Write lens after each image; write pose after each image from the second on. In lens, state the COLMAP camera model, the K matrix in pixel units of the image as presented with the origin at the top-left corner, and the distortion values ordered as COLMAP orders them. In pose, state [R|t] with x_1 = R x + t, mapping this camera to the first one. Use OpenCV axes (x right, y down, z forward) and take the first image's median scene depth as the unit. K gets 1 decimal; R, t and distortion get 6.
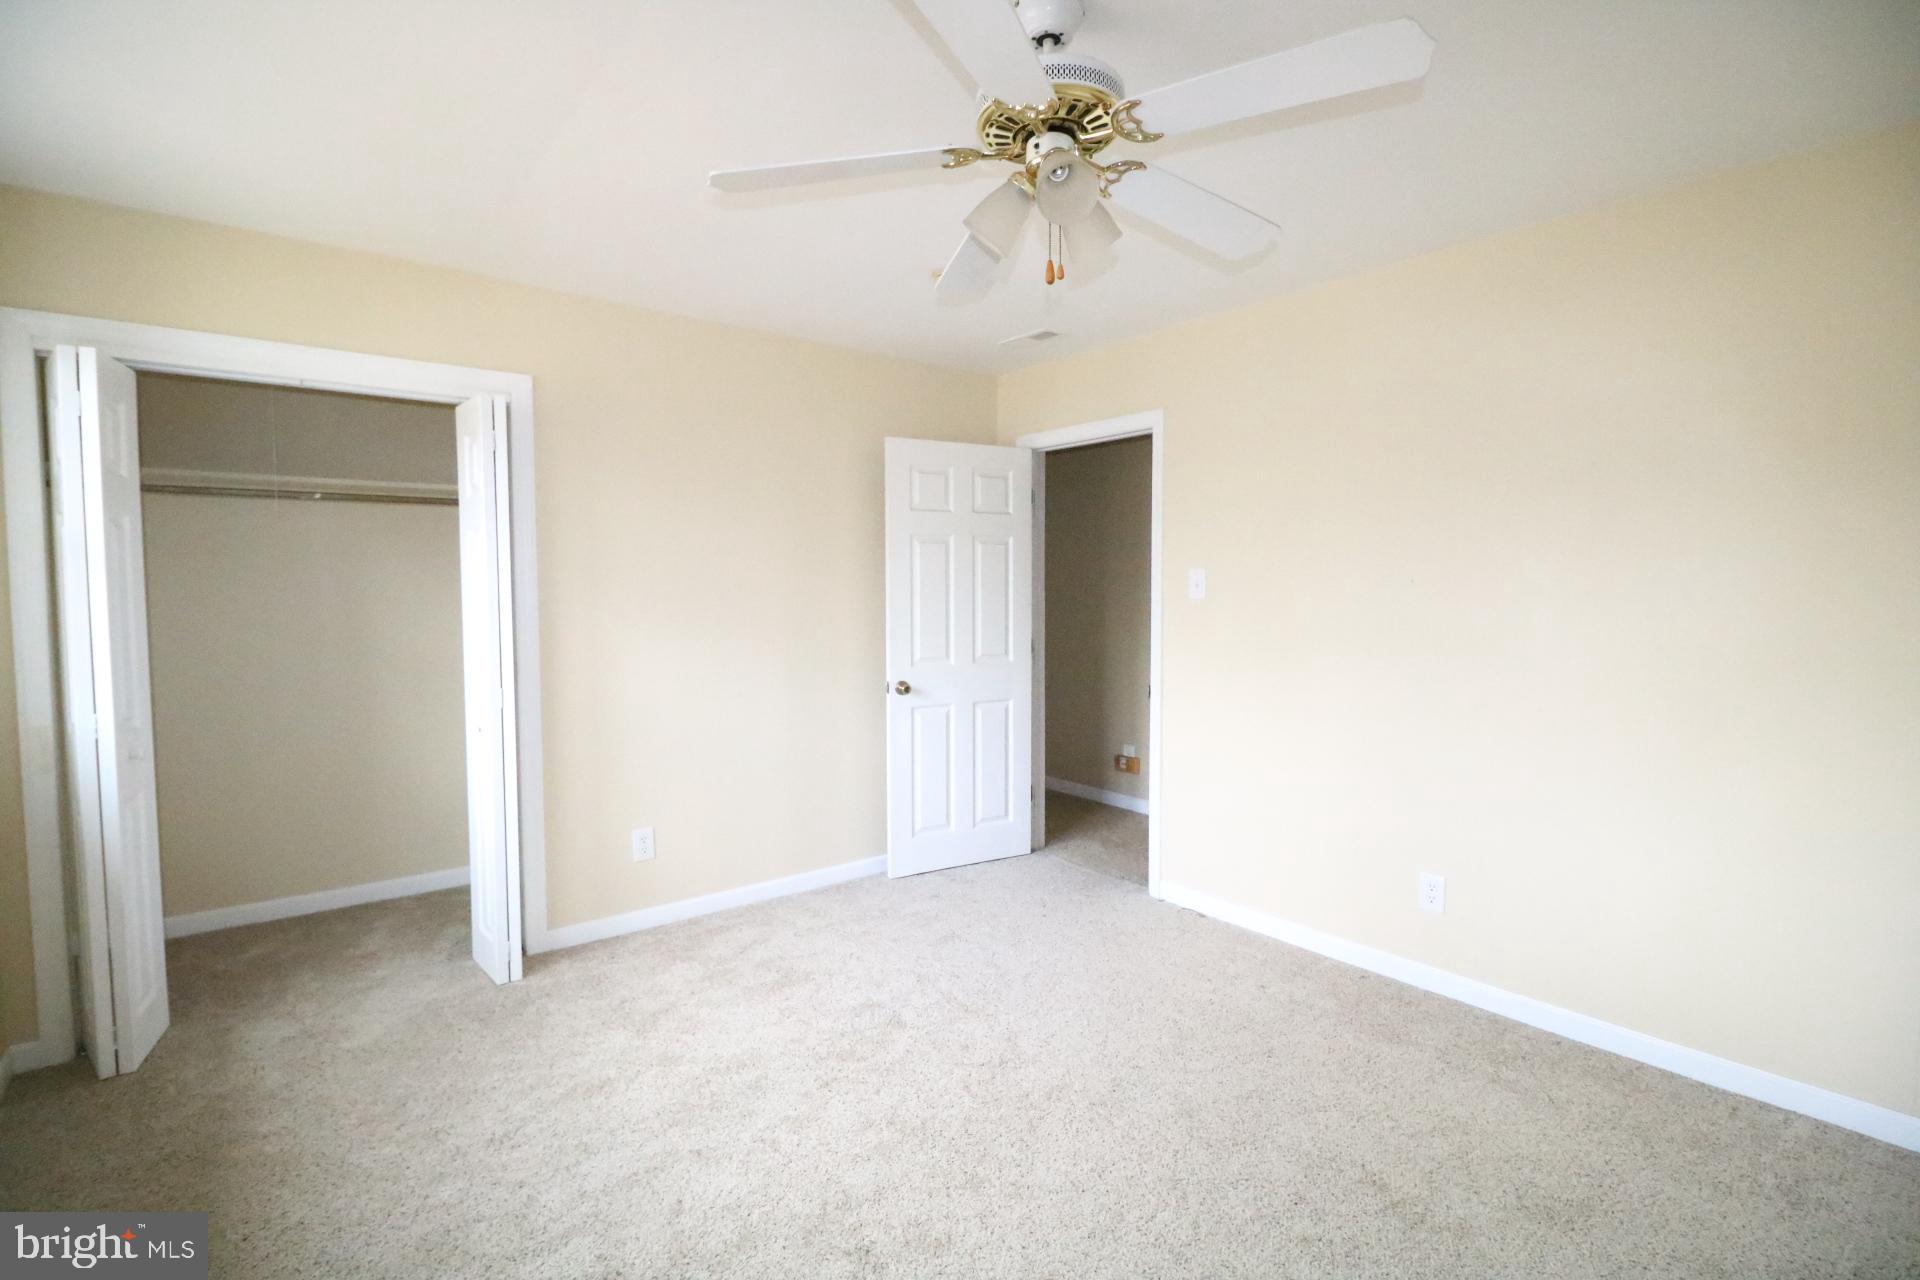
lens RADIAL K [[894.2, 0, 968.1], [0, 894.2, 635.2], [0, 0, 1]] dist [-0.006072, -0.006168]
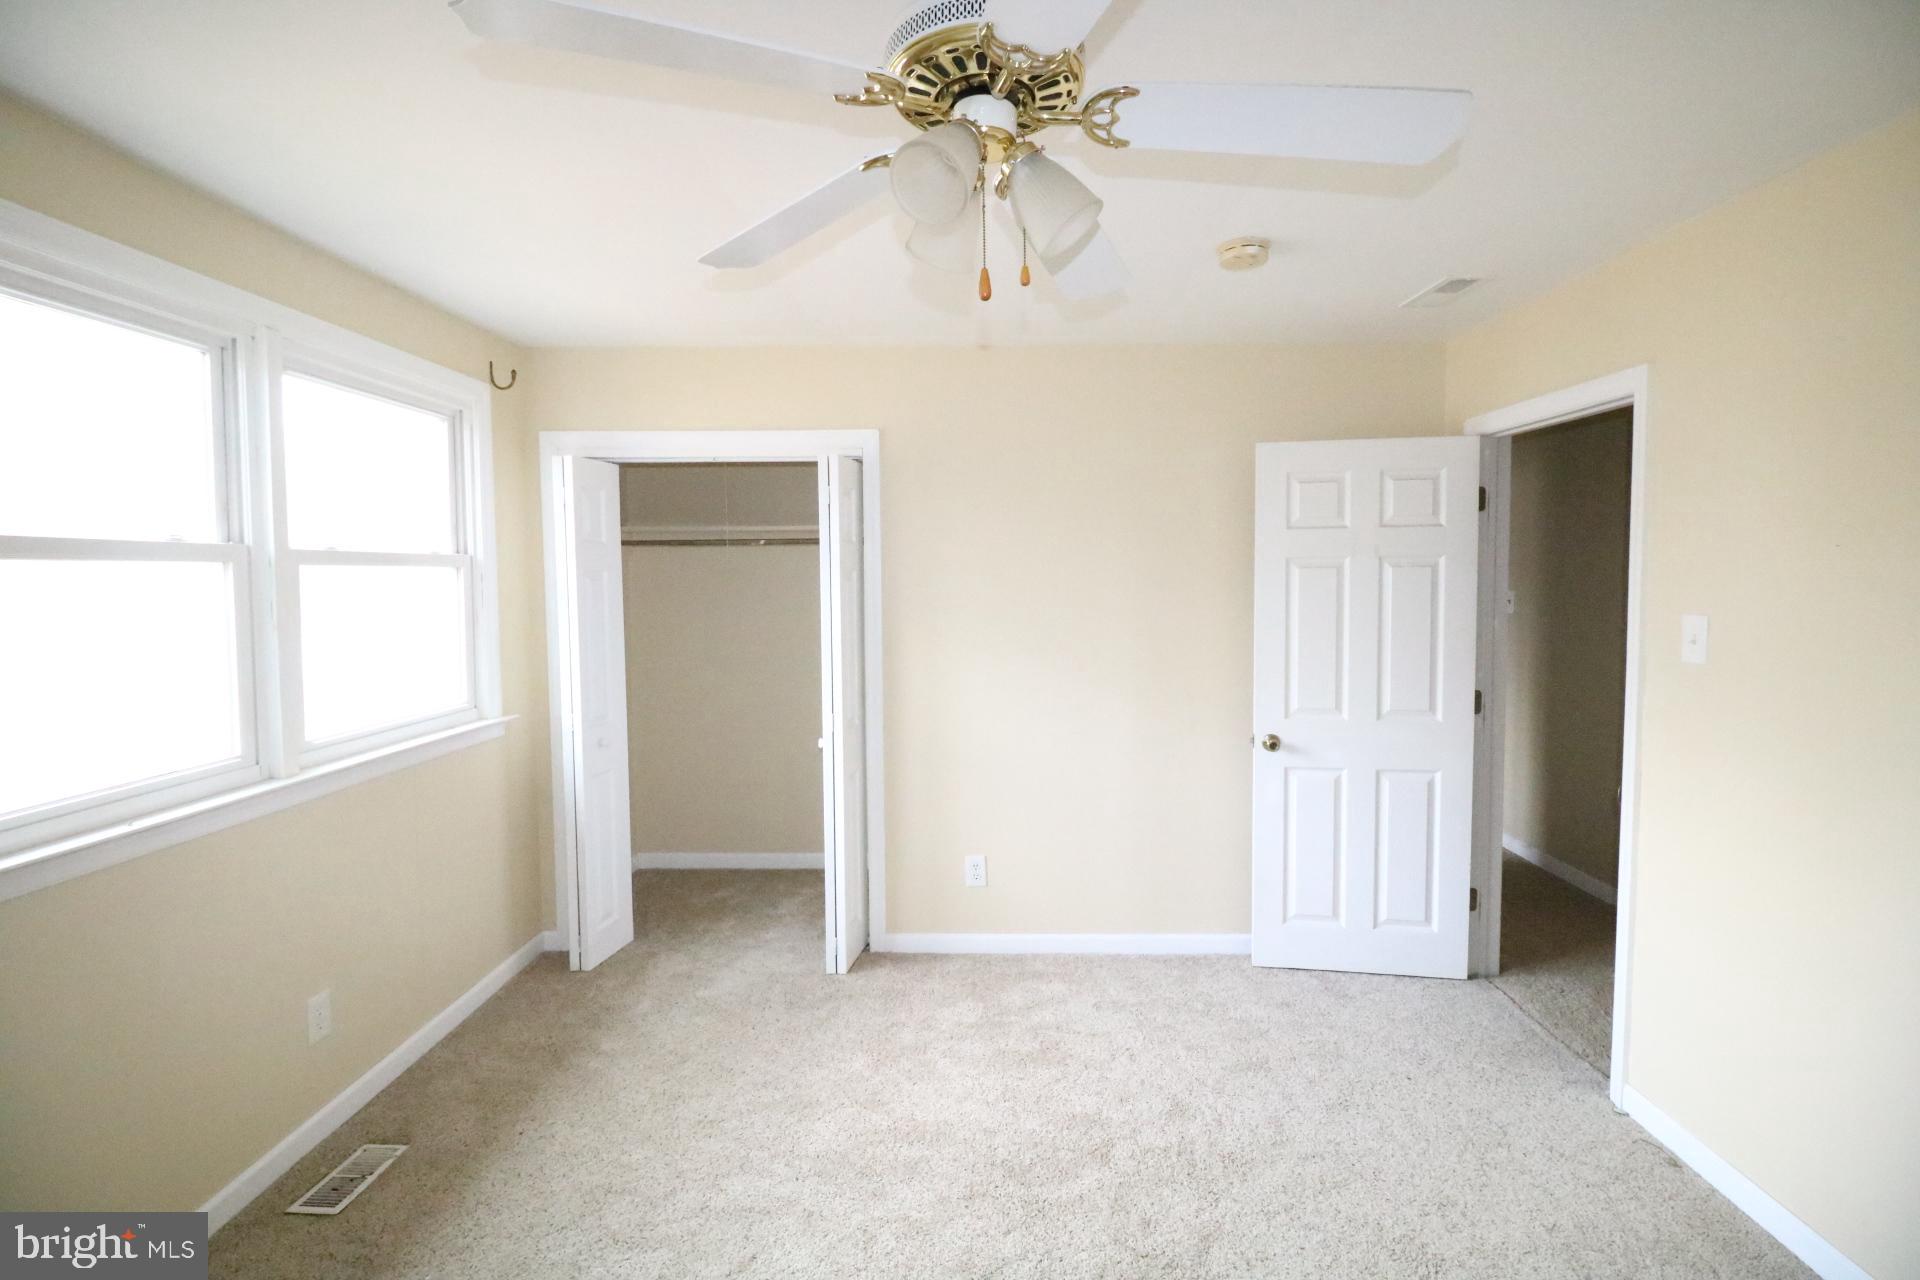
lens RADIAL K [[894.2, 0, 958.6], [0, 894.2, 629.3], [0, 0, 1]] dist [-0.006072, -0.006168]
pose [[0.766299, 0.036725, -0.641433, 0.269709], [-0.030373, 0.999319, 0.020930, -0.063821], [0.641766, 0.003444, 0.766893, 0.202485]]
